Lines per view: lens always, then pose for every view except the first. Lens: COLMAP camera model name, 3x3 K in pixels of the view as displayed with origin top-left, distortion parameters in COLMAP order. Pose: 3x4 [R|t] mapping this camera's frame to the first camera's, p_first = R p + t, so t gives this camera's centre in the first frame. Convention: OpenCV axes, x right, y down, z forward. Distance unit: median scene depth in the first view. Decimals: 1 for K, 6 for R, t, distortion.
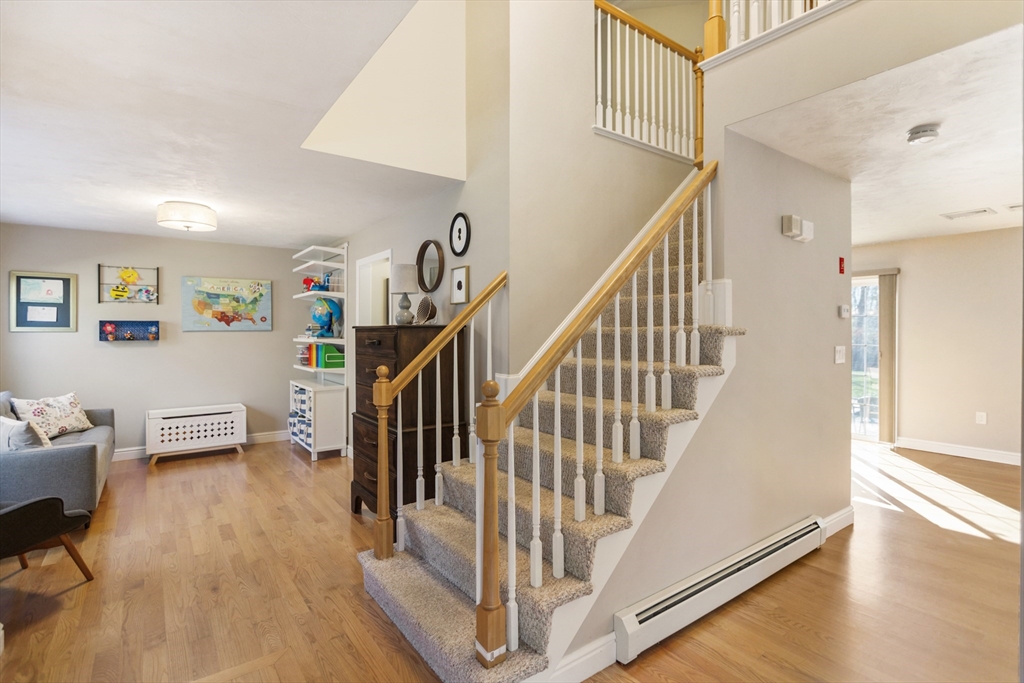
lens RADIAL K [[497.7, 0, 512.7], [0, 497.7, 335.5], [0, 0, 1]] dist [0.000700, -0.001109]
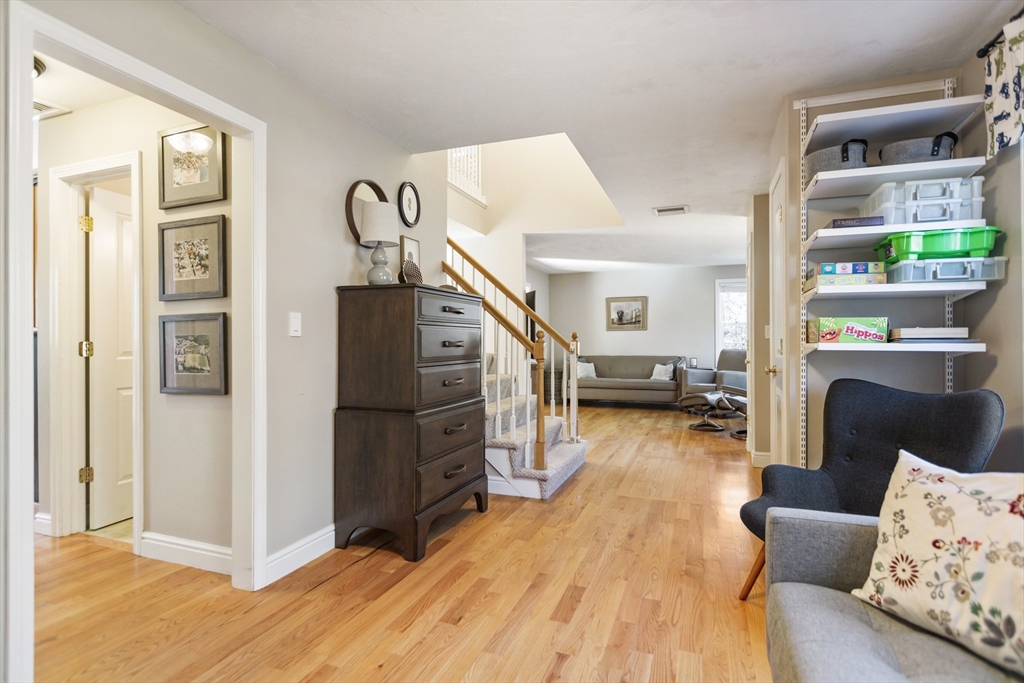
lens RADIAL K [[518.5, 0, 510.0], [0, 518.5, 341.4], [0, 0, 1]] dist [-0.000857, 0.000872]
pose [[-0.549943, 0.002550, 0.835198, -1.079997], [0.009850, 0.999946, 0.003432, 0.064897], [-0.835144, 0.010114, -0.549938, 1.420423]]
